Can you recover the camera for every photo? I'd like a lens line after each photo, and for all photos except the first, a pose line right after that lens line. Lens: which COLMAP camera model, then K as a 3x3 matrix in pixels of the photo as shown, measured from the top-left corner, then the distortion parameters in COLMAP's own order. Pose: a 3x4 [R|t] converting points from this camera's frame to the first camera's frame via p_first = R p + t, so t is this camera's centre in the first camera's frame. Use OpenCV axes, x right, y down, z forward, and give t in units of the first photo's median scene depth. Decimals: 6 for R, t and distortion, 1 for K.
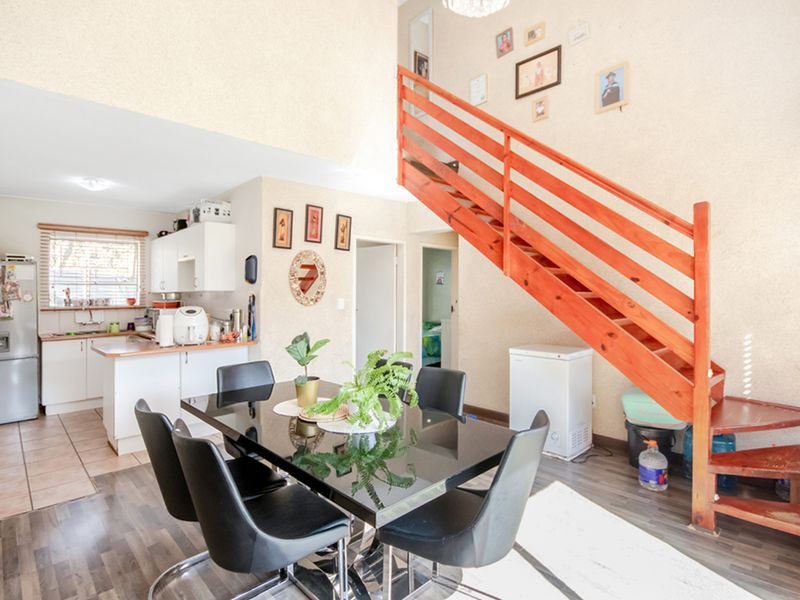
lens RADIAL K [[417.8, 0, 390.4], [0, 417.8, 287.0], [0, 0, 1]] dist [-0.002120, -0.000198]
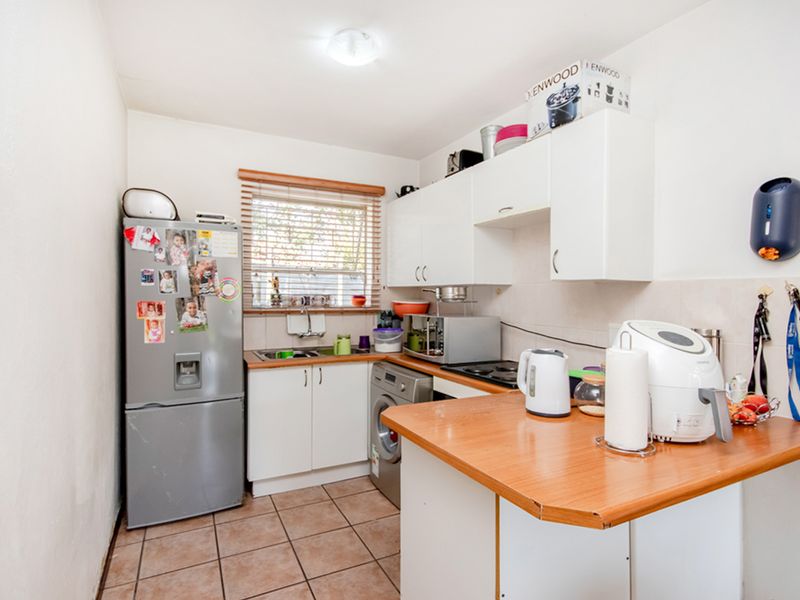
lens RADIAL K [[417.8, 0, 398.9], [0, 417.8, 298.6], [0, 0, 1]] dist [-0.002120, -0.000198]
pose [[0.962772, 0.018798, -0.269661, -0.431599], [-0.013034, 0.999647, 0.023147, 0.017842], [0.270001, -0.018771, 0.962677, 0.453381]]
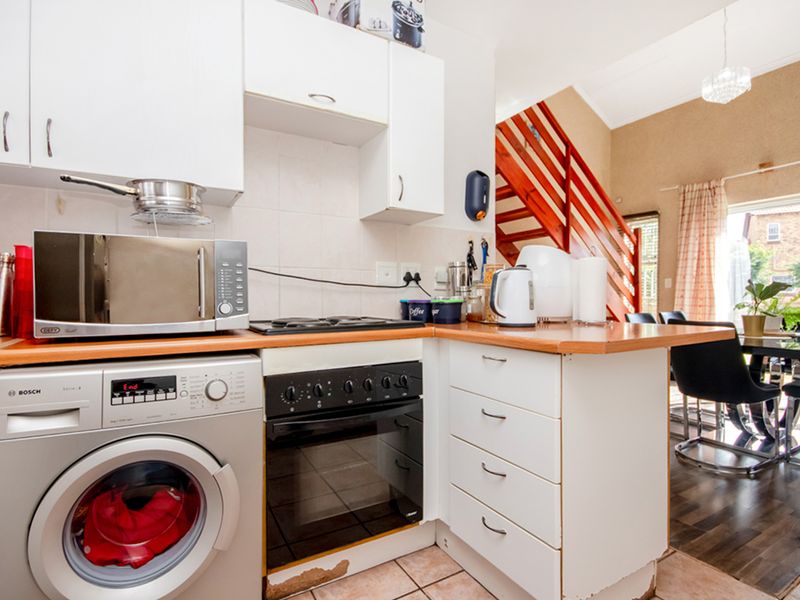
lens RADIAL K [[417.8, 0, 400.2], [0, 417.8, 299.2], [0, 0, 1]] dist [-0.002120, -0.000198]
pose [[0.233225, 0.004867, 0.972411, -0.732659], [-0.010803, 0.999939, -0.002414, 0.084475], [-0.972363, -0.009942, 0.233263, 0.771898]]
